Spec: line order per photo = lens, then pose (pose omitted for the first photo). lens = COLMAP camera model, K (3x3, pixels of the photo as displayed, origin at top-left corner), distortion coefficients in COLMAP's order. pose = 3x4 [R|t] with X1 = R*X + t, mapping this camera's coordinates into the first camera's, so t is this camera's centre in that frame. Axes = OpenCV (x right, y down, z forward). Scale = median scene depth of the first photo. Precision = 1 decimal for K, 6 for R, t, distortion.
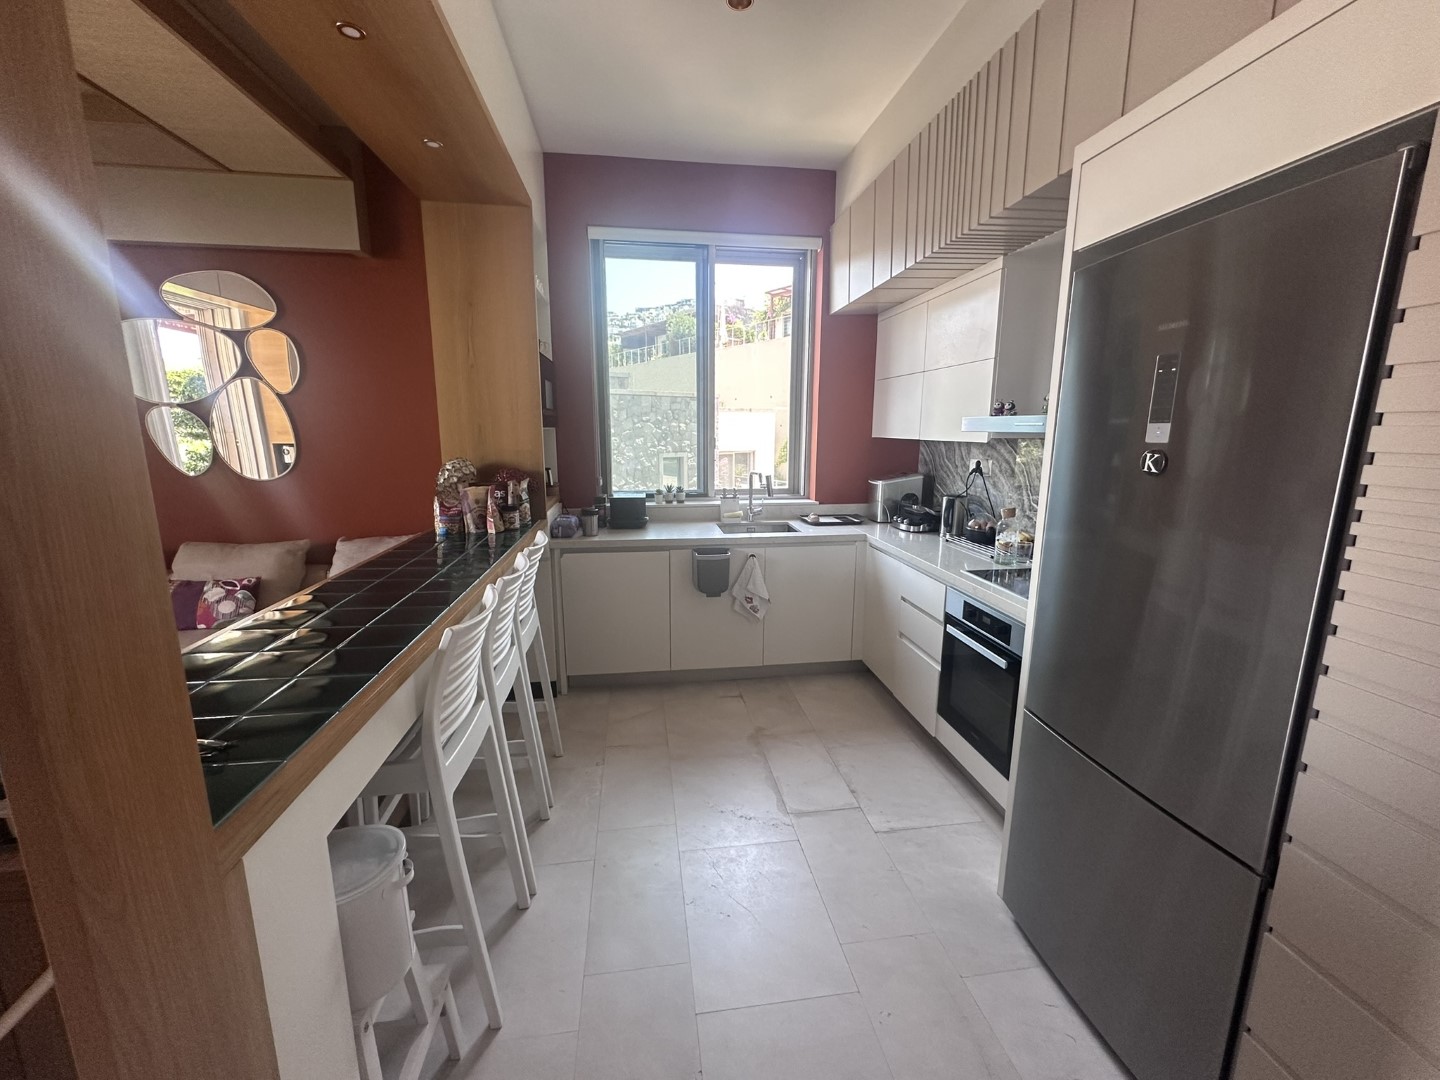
lens RADIAL K [[575.4, 0, 720.6], [0, 575.4, 537.7], [0, 0, 1]] dist [-0.003784, 0.001077]
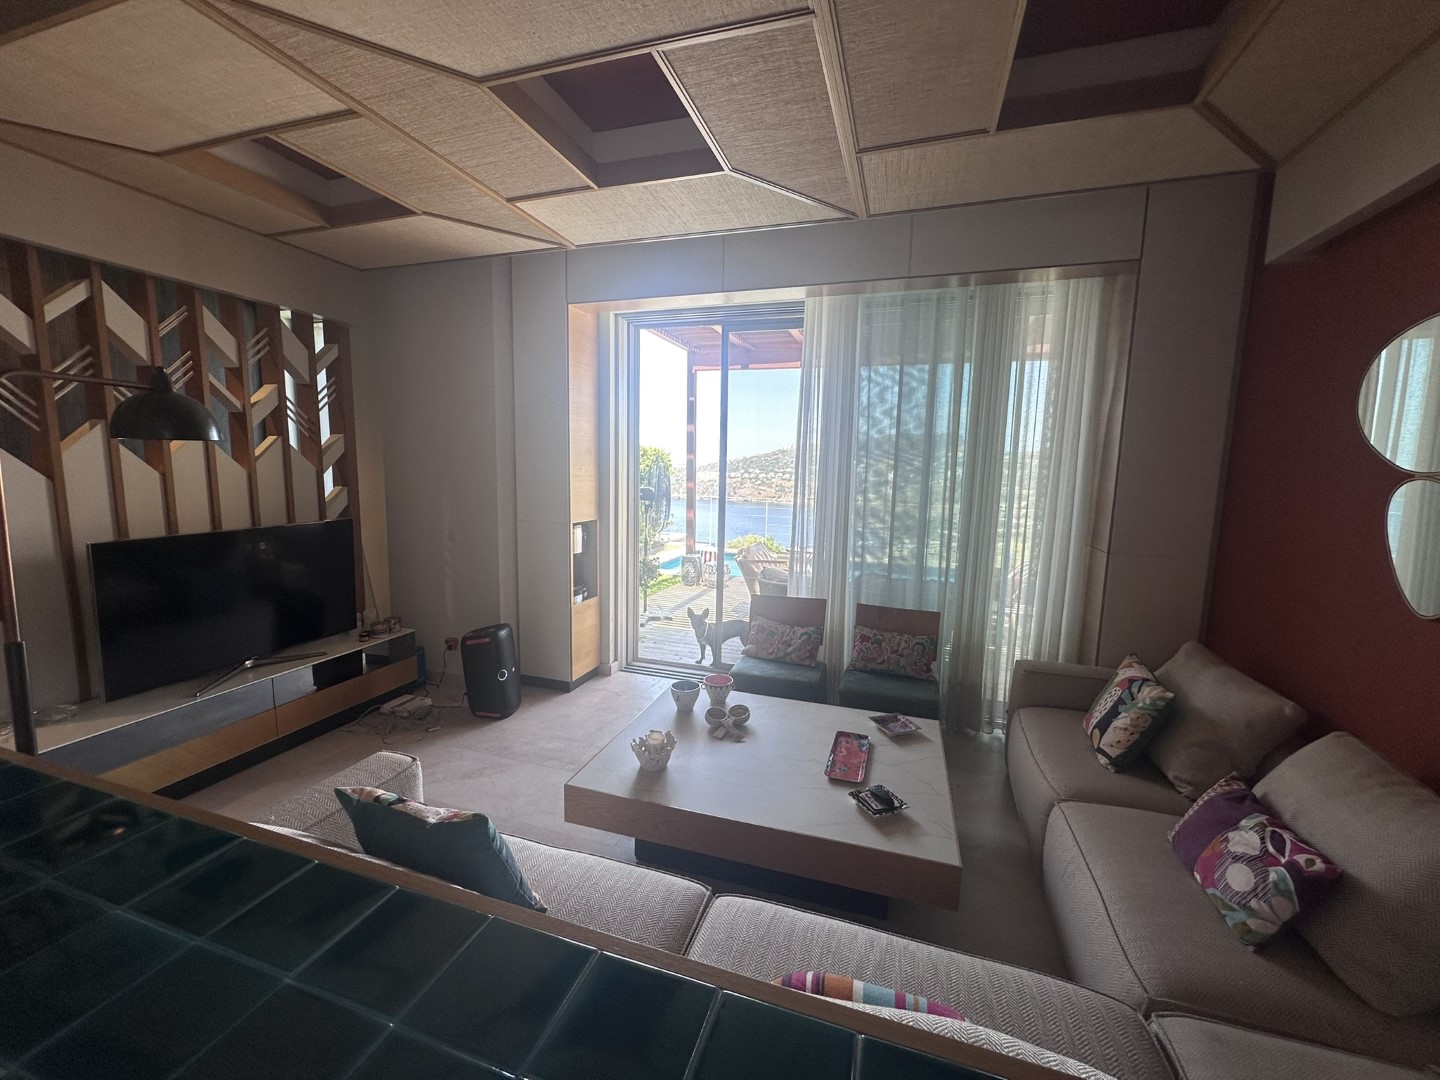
lens RADIAL K [[575.4, 0, 720.6], [0, 575.4, 537.7], [0, 0, 1]] dist [-0.003784, 0.001077]
pose [[-0.439086, 0.096033, -0.893298, -0.244968], [-0.190744, 0.961641, 0.197137, -0.174883], [0.877964, 0.256952, -0.403925, 0.727514]]
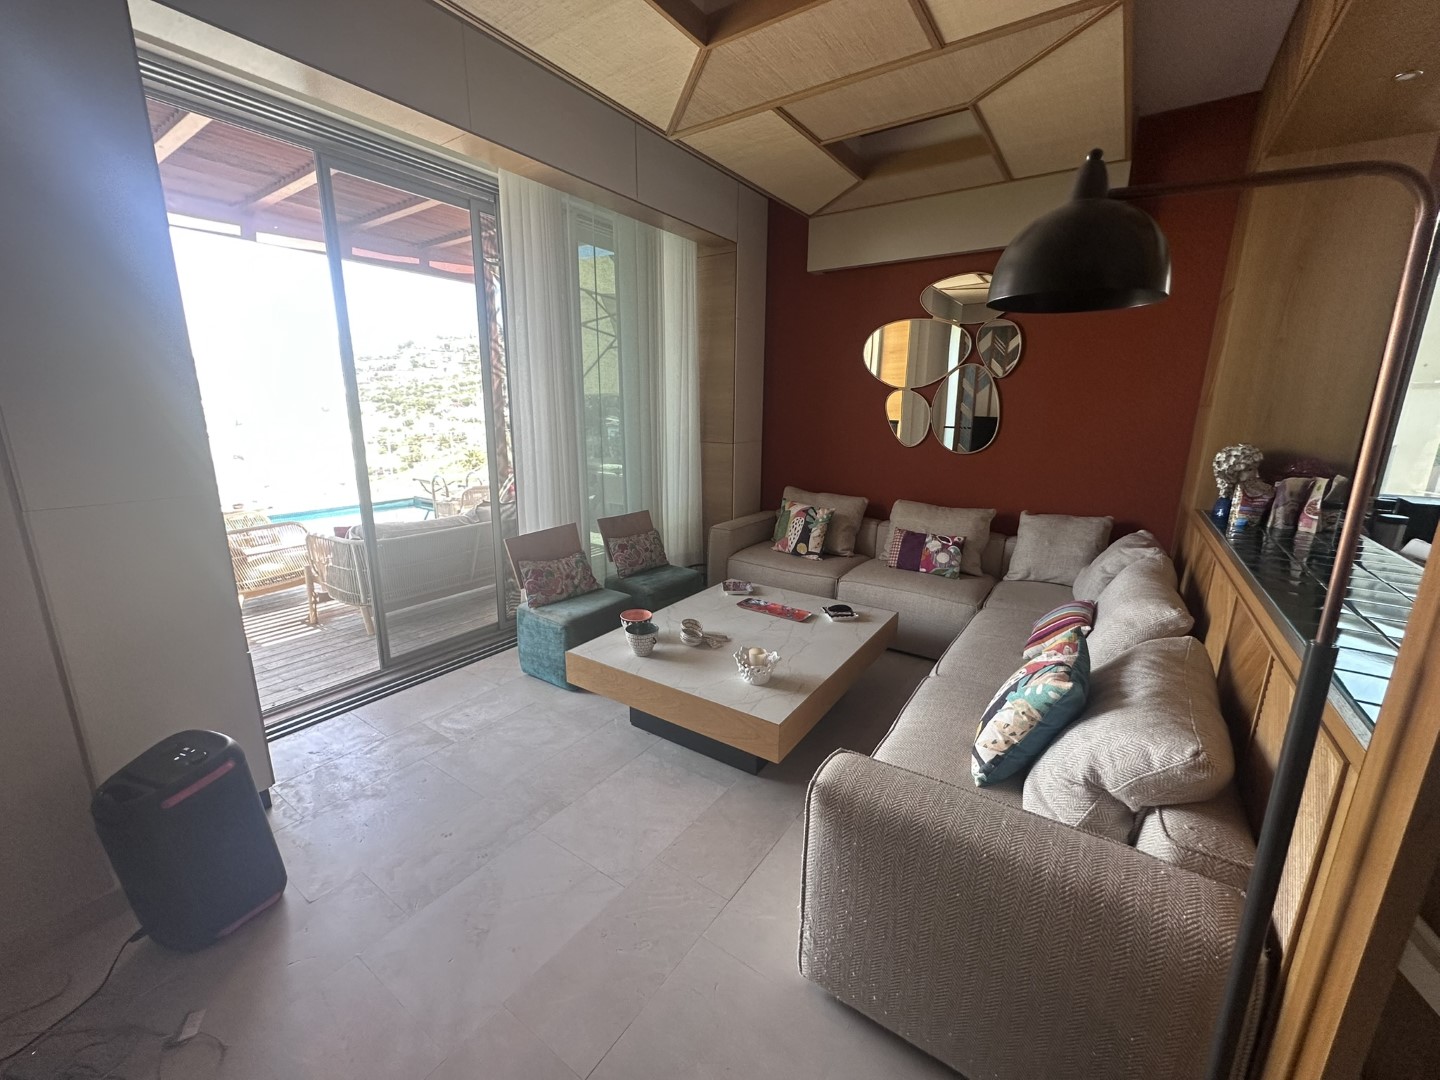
lens RADIAL K [[575.4, 0, 720.6], [0, 575.4, 537.7], [0, 0, 1]] dist [-0.003784, 0.001077]
pose [[0.737707, 0.153716, -0.657389, -0.416409], [-0.130367, 0.987842, 0.084691, 0.037390], [0.662414, 0.023224, 0.748777, -0.212624]]
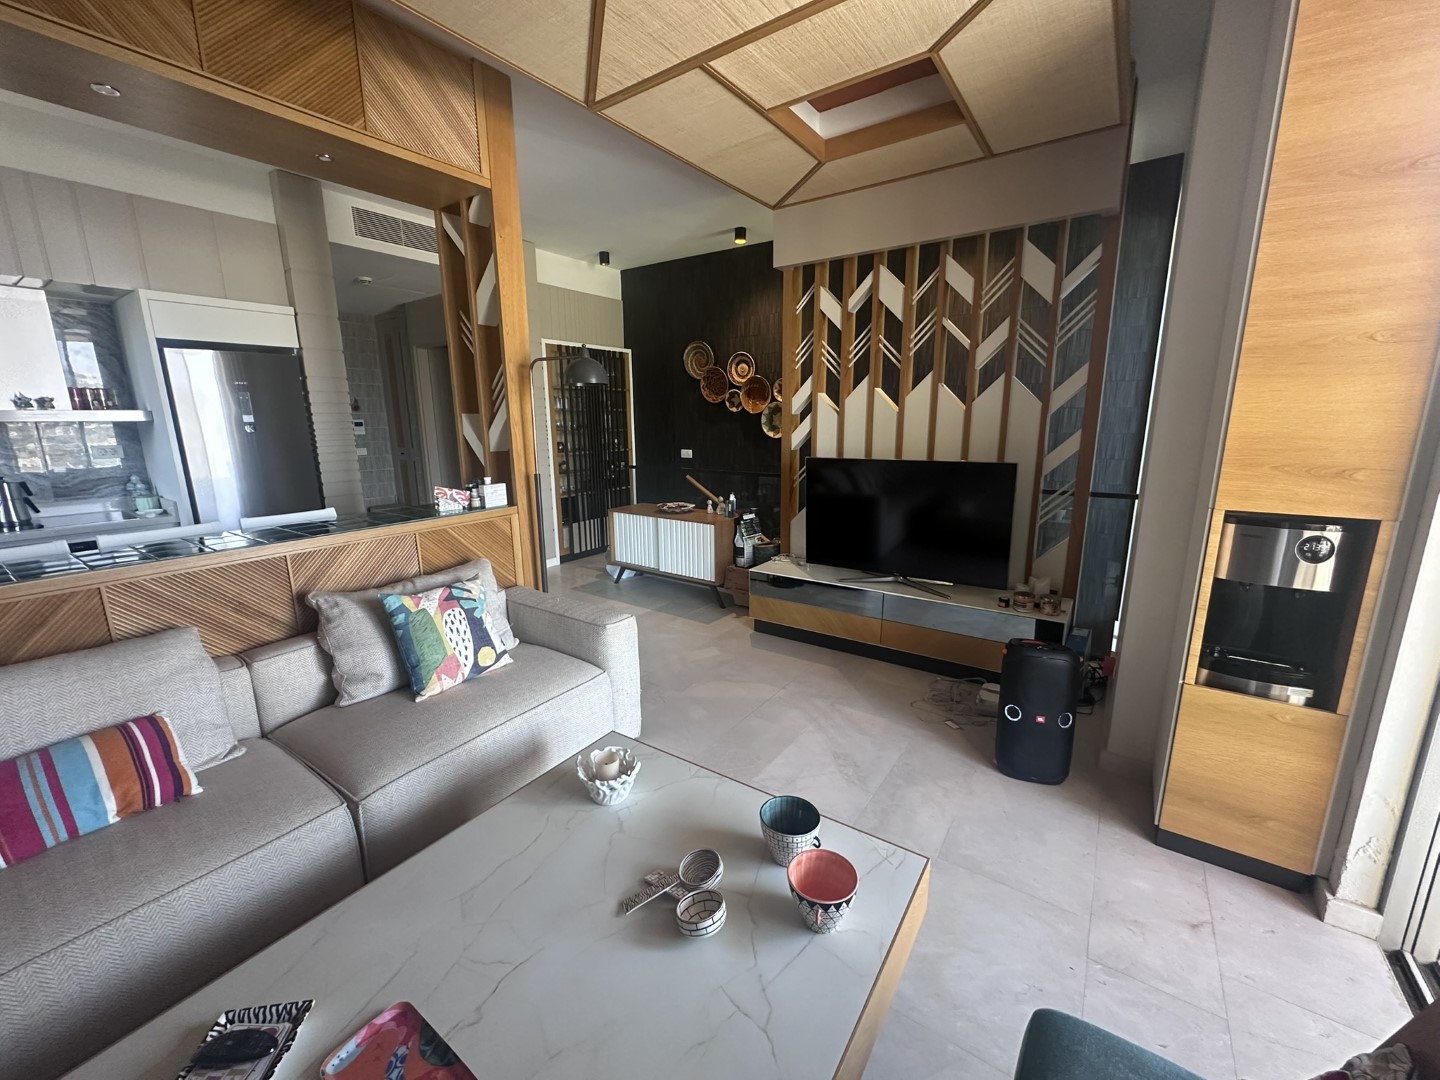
lens RADIAL K [[575.4, 0, 720.6], [0, 575.4, 537.7], [0, 0, 1]] dist [-0.003784, 0.001077]
pose [[-0.732586, -0.130643, 0.668020, -1.289489], [0.144013, 0.929442, 0.339702, -0.127625], [-0.665266, 0.345065, -0.662082, 0.626402]]
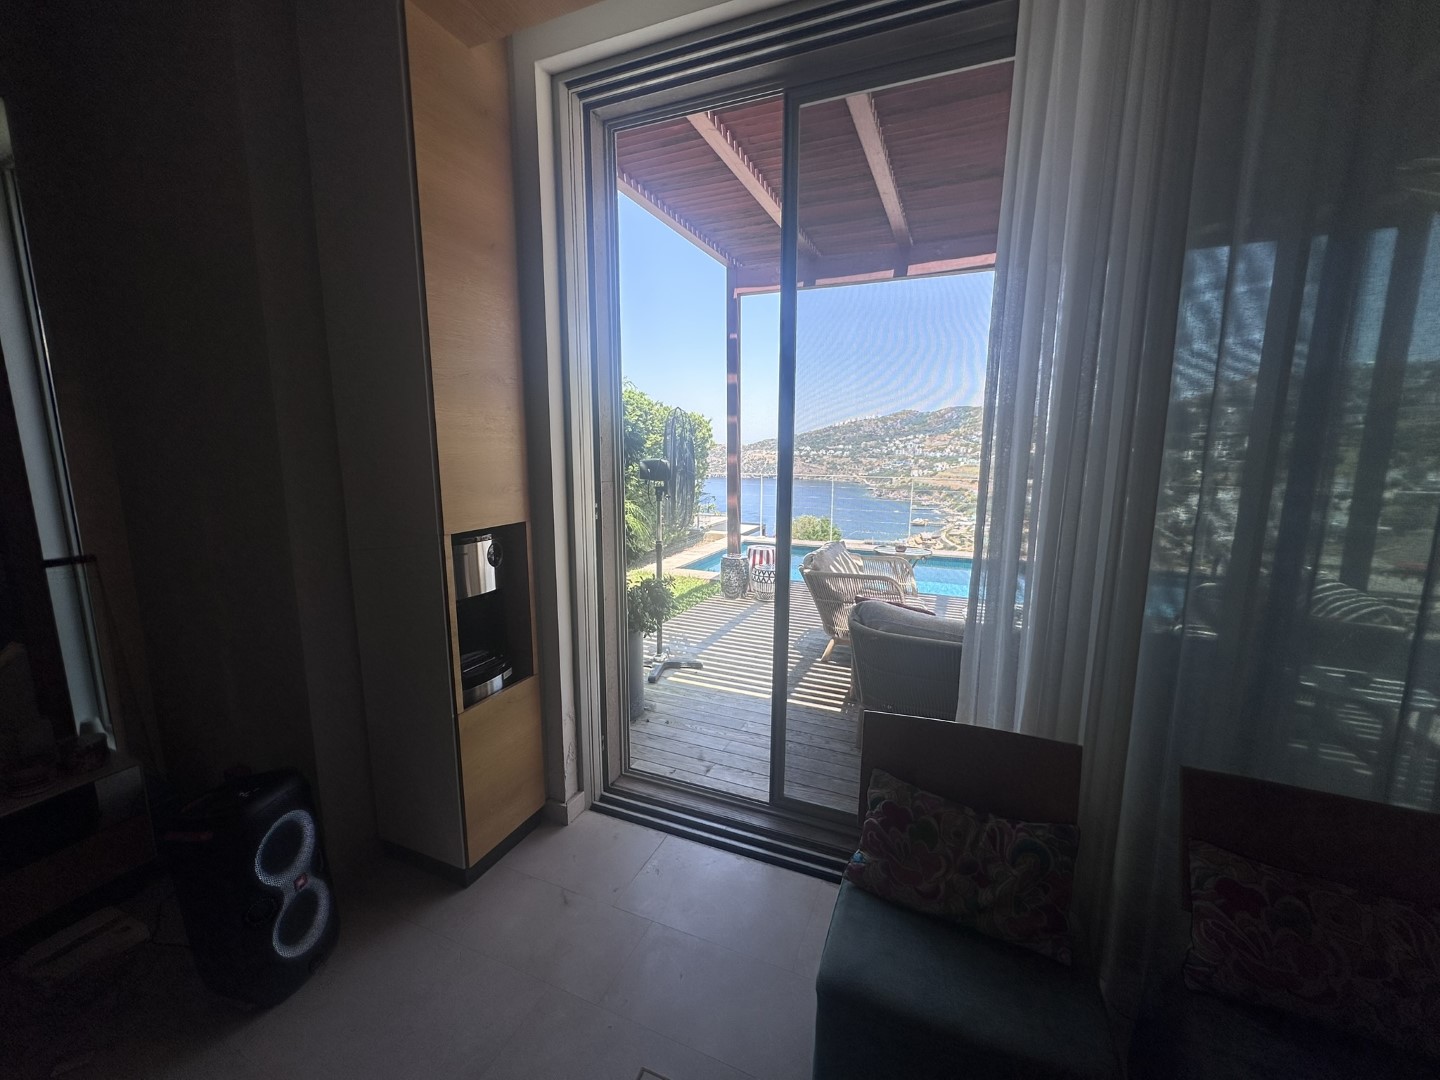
lens RADIAL K [[575.4, 0, 720.6], [0, 575.4, 537.7], [0, 0, 1]] dist [-0.003784, 0.001077]
pose [[-0.514470, 0.131249, -0.847405, -0.916252], [-0.164841, 0.954649, 0.247937, -0.070926], [0.841515, 0.267243, -0.469503, 0.398842]]
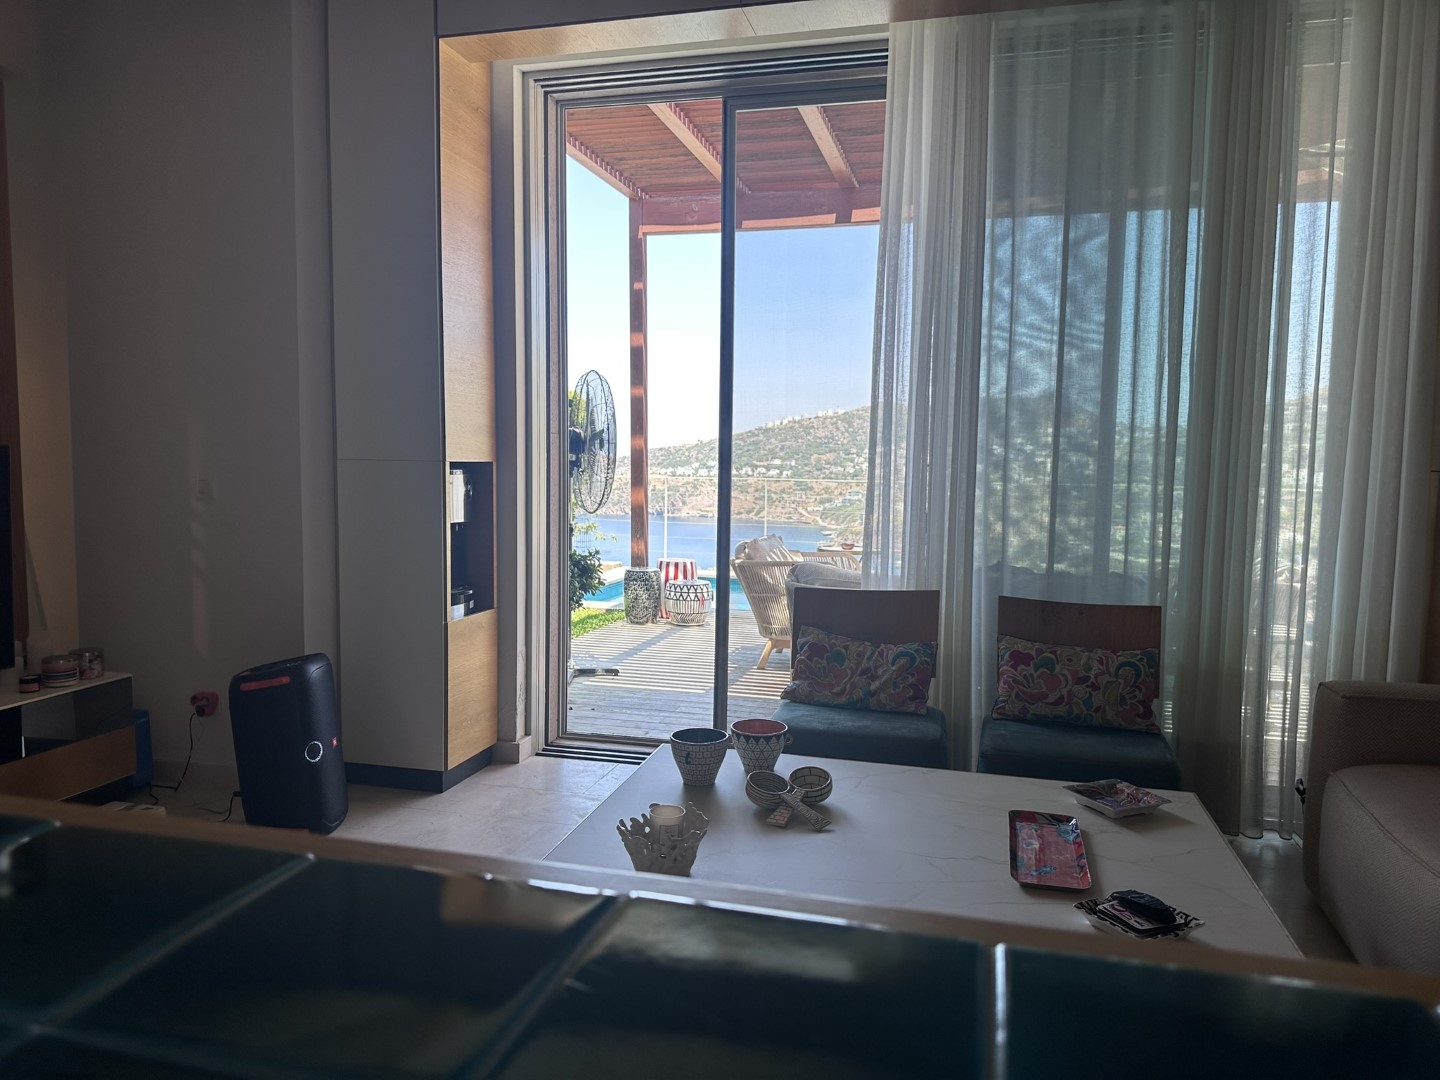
lens RADIAL K [[1003.1, 0, 713.4], [0, 1003.1, 544.7], [0, 0, 1]] dist [0.165135, -0.346647]
pose [[-0.389467, 0.069539, -0.918412, -0.278951], [-0.185173, 0.970874, 0.152037, -0.029619], [0.902234, 0.229278, -0.365246, 0.640475]]
